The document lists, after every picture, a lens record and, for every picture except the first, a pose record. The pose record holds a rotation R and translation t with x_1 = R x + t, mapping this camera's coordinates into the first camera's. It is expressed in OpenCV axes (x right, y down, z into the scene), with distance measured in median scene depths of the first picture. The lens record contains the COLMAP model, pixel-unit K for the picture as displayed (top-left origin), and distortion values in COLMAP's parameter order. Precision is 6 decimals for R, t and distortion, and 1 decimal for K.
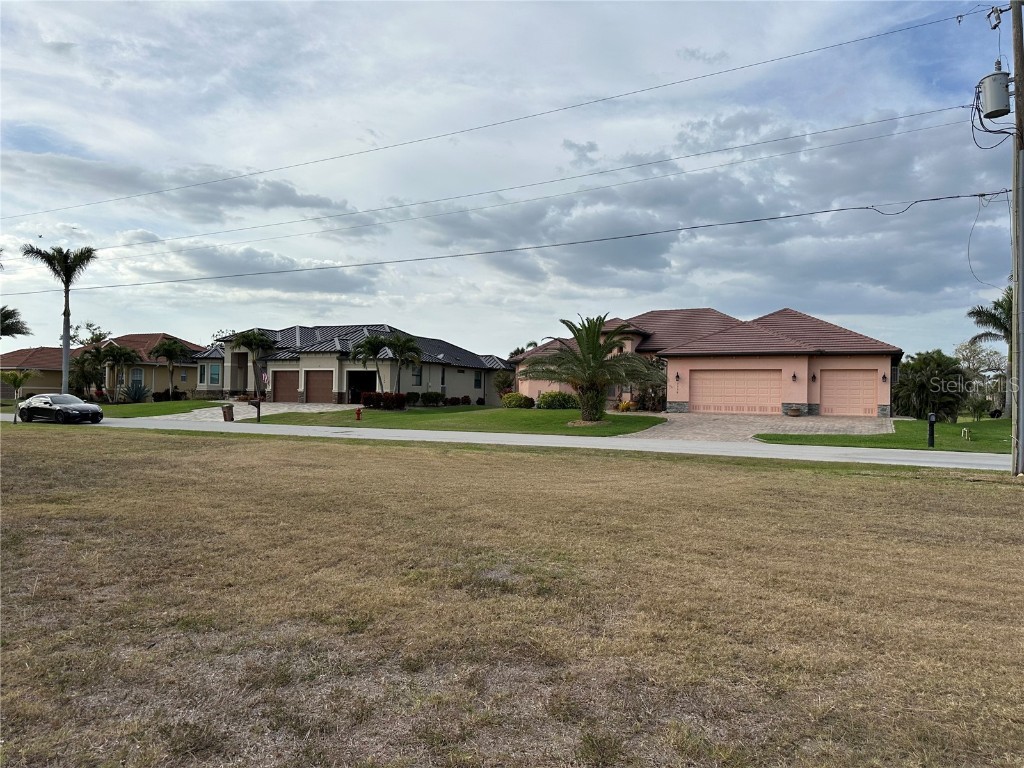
lens RADIAL K [[722.9, 0, 519.7], [0, 722.9, 389.7], [0, 0, 1]] dist [0.043179, -0.067978]
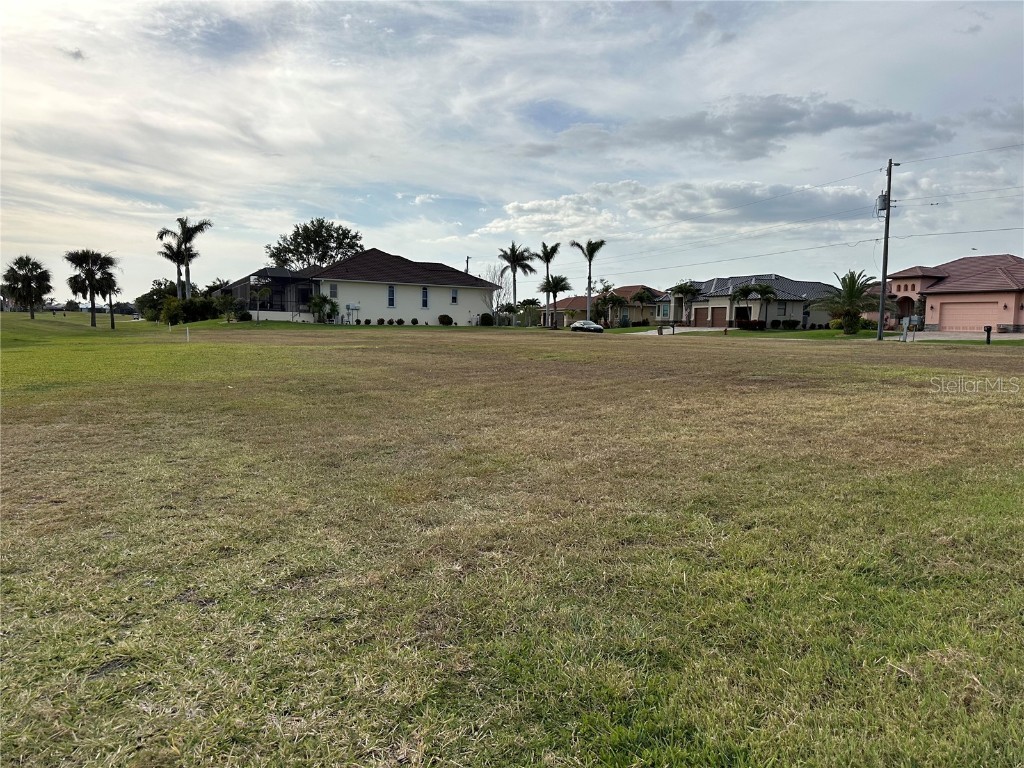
lens RADIAL K [[722.9, 0, 501.9], [0, 722.9, 429.2], [0, 0, 1]] dist [0.043179, -0.067978]
pose [[0.781495, 0.088046, -0.617667, 0.359051], [-0.002084, 0.990355, 0.138534, 0.019343], [0.623908, -0.106976, 0.774142, -0.582354]]
